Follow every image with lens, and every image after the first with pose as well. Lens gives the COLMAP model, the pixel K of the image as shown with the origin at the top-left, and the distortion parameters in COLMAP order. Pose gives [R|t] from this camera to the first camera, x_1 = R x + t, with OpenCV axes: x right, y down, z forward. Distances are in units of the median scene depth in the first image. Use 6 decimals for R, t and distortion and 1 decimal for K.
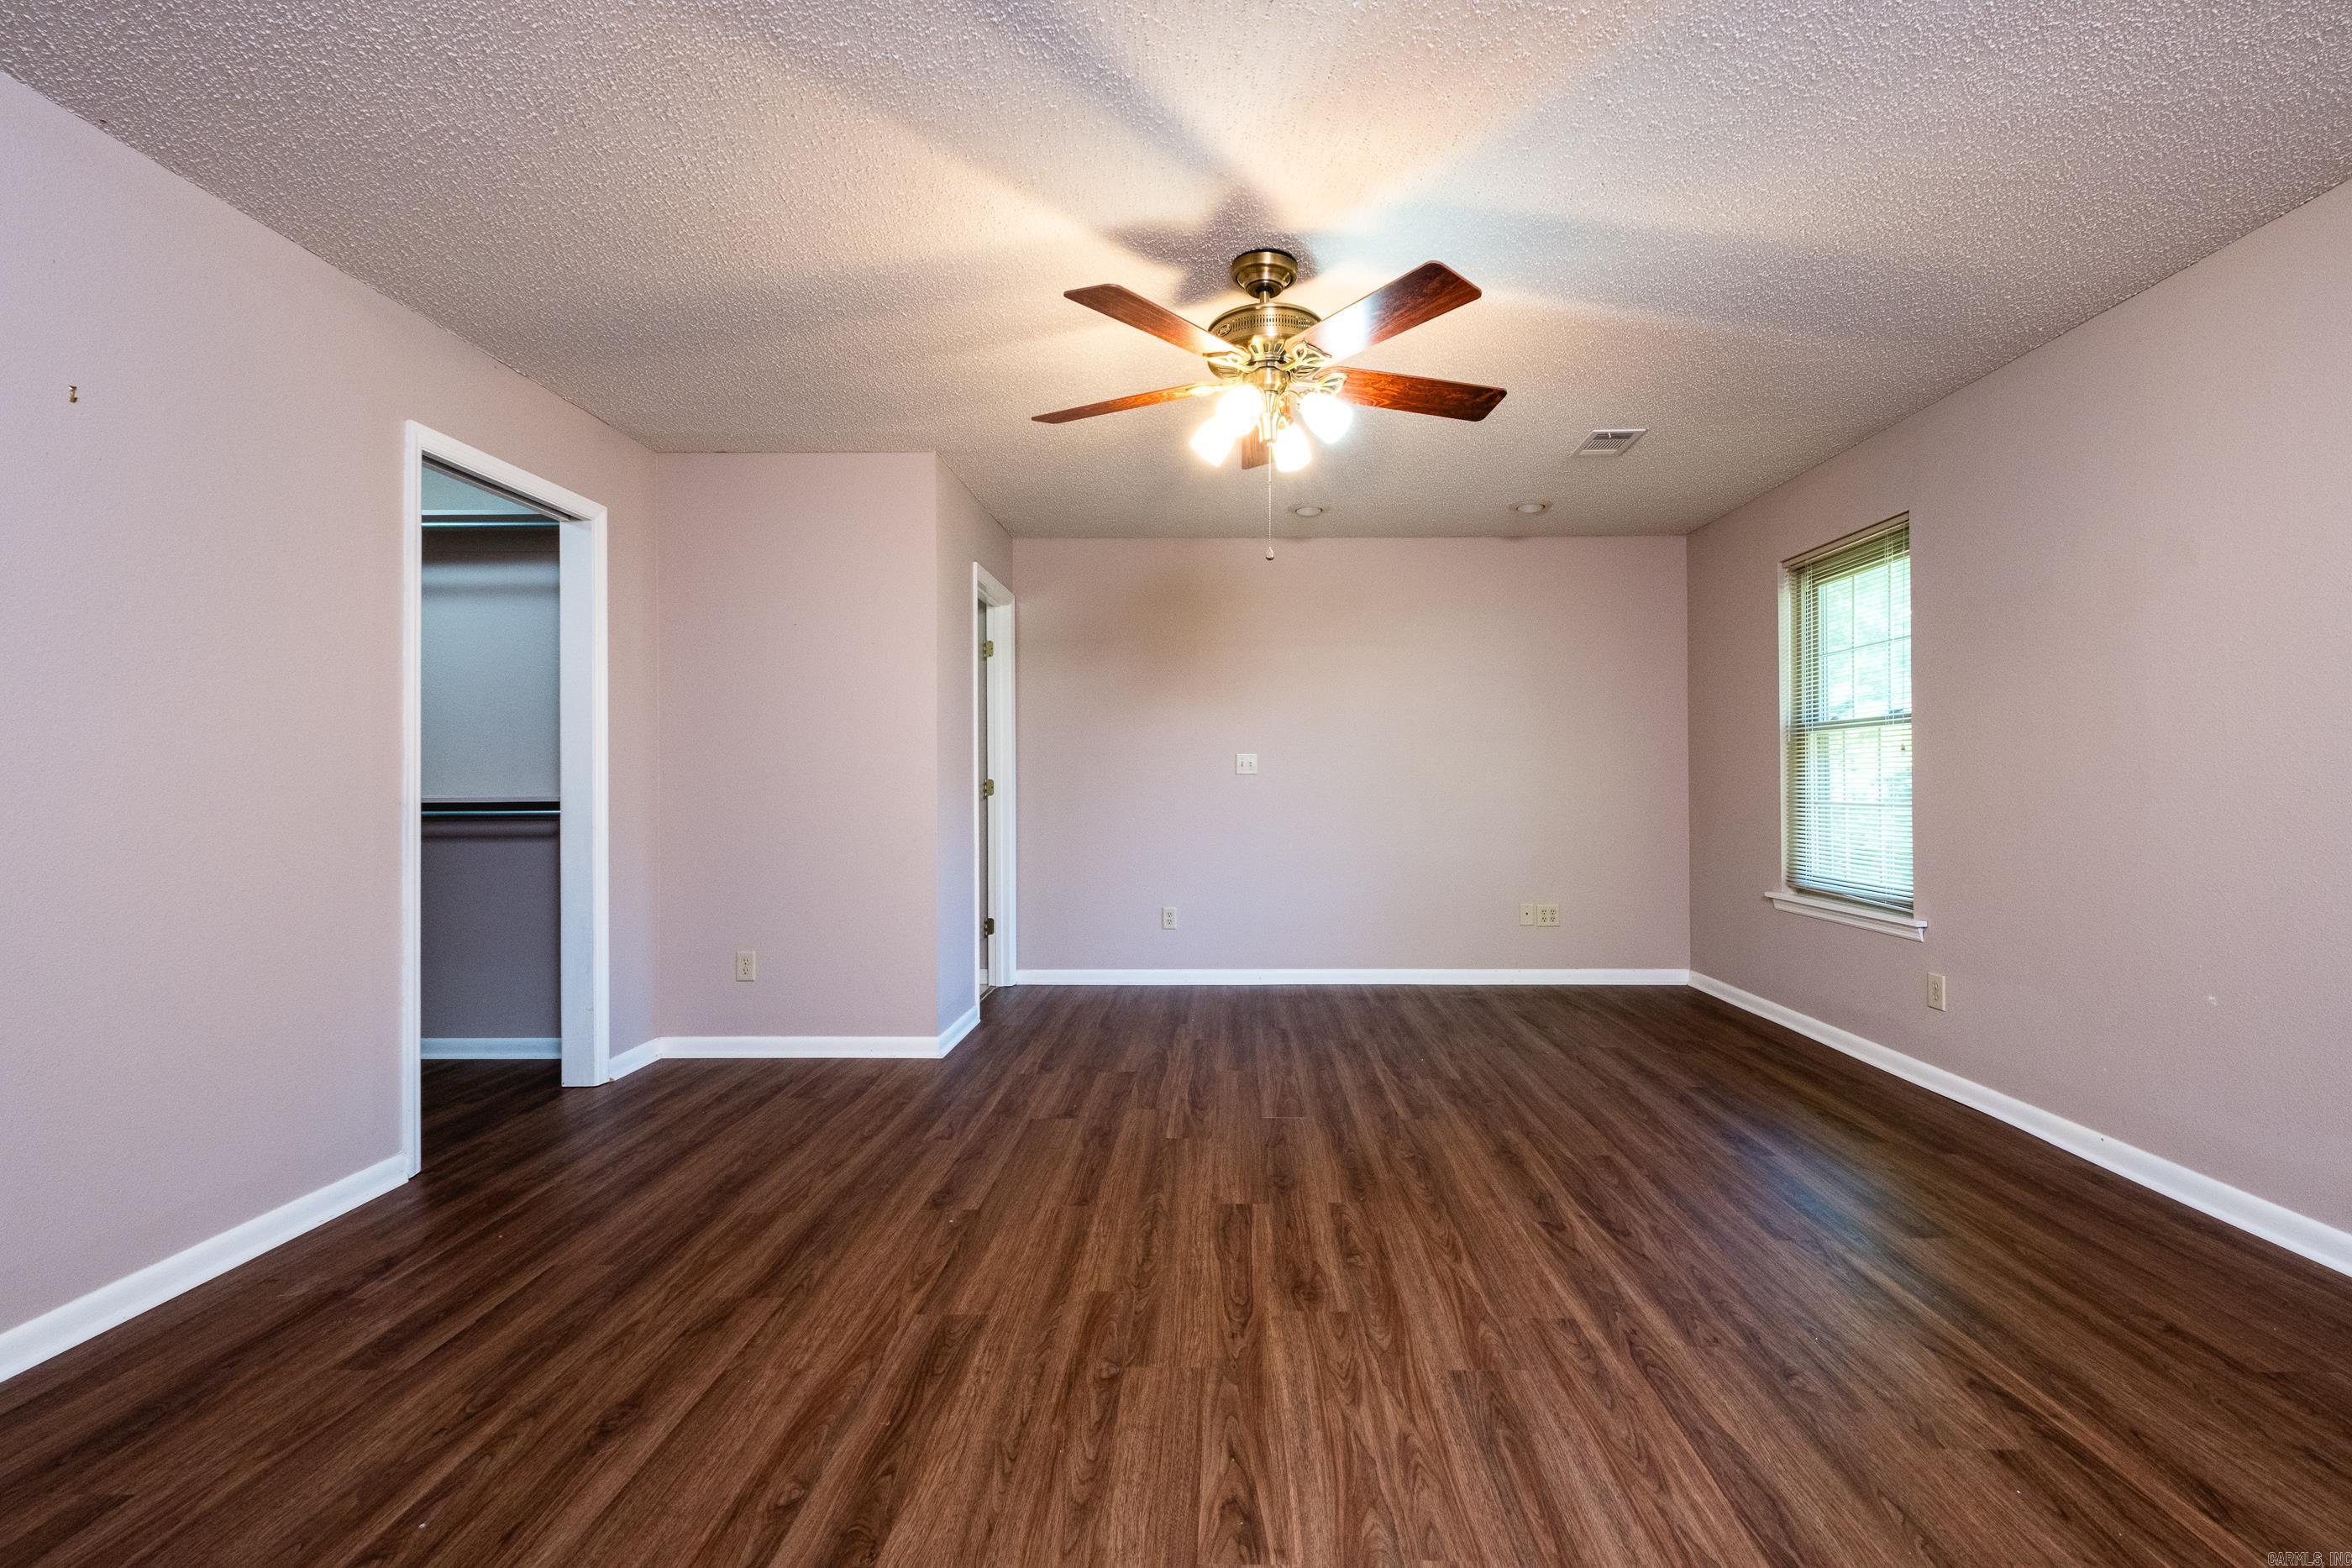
lens RADIAL K [[1030.2, 0, 1218.4], [0, 1030.2, 773.4], [0, 0, 1]] dist [0.000609, -0.000876]
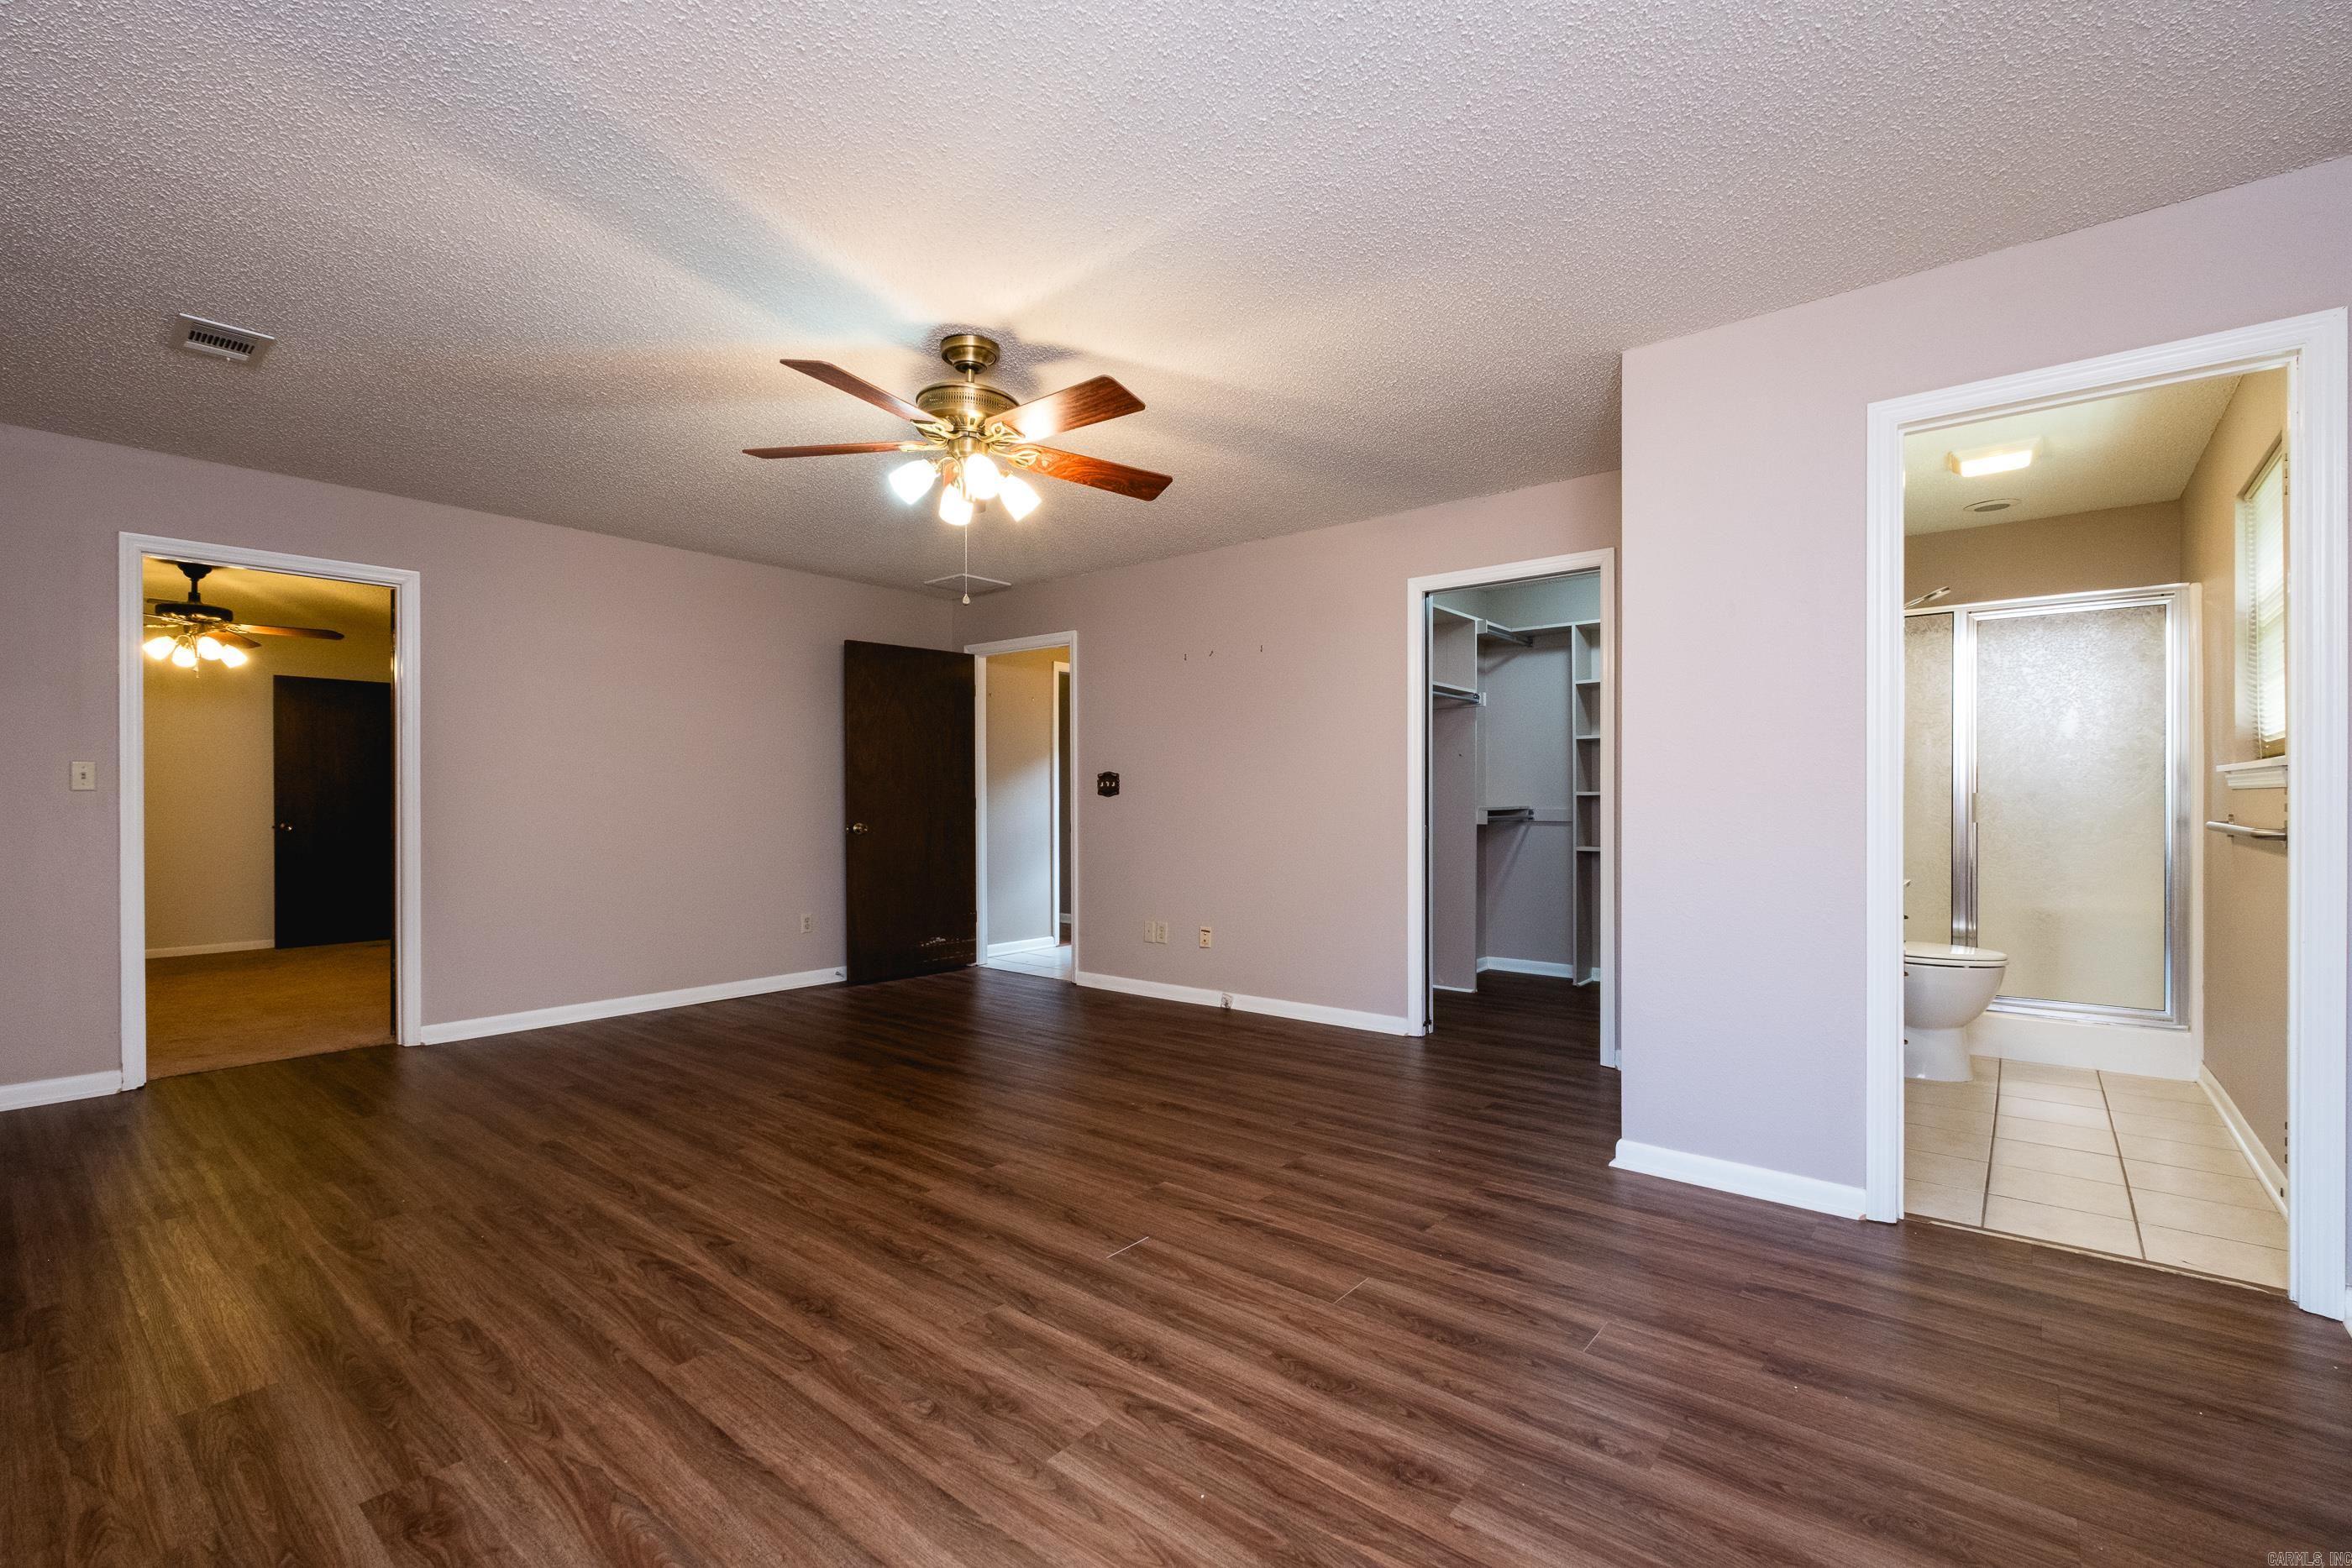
lens RADIAL K [[1021.0, 0, 1208.2], [0, 1021.0, 795.2], [0, 0, 1]] dist [0.001077, 0.000552]
pose [[-0.617851, 0.003827, -0.786286, 0.752847], [0.011985, 0.999918, -0.004551, 0.007618], [0.786204, -0.012236, -0.617846, 1.849424]]
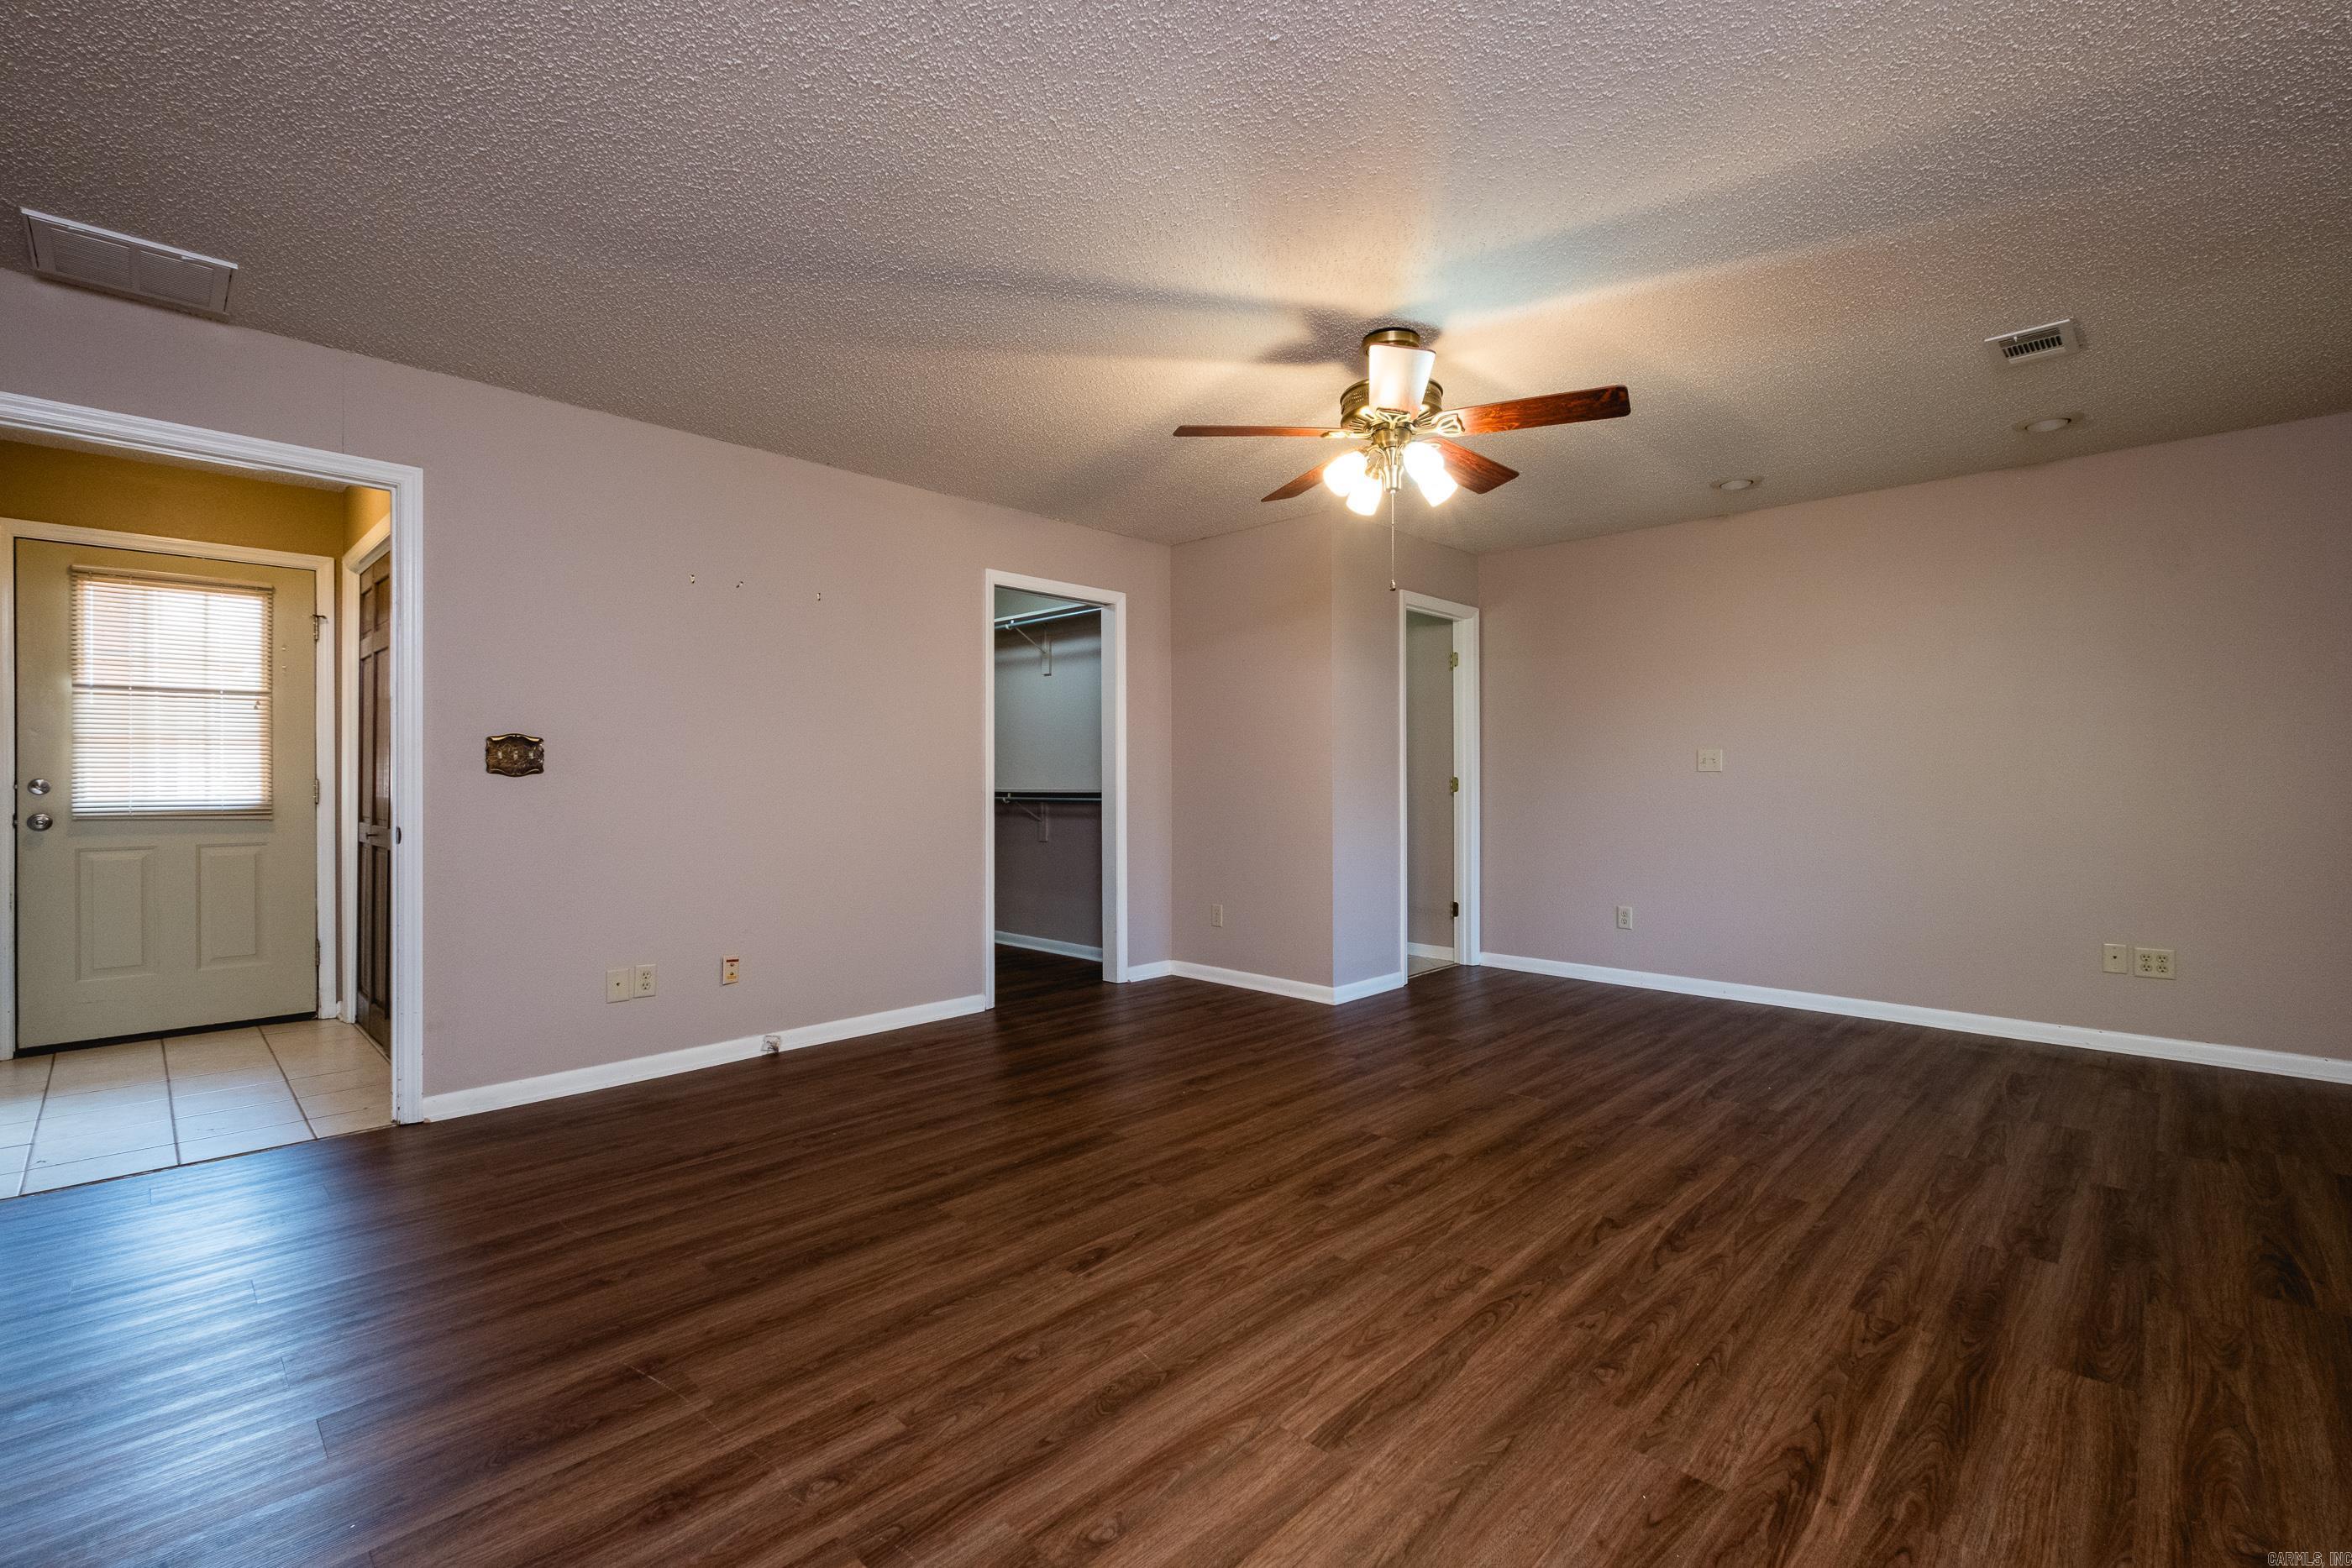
lens RADIAL K [[1019.2, 0, 1169.8], [0, 1019.2, 780.2], [0, 0, 1]] dist [0.000092, -0.000595]
pose [[0.719971, 0.001681, -0.694002, 0.648977], [0.005154, 0.999957, 0.007770, -0.002961], [0.693985, -0.009171, 0.719931, -0.012208]]
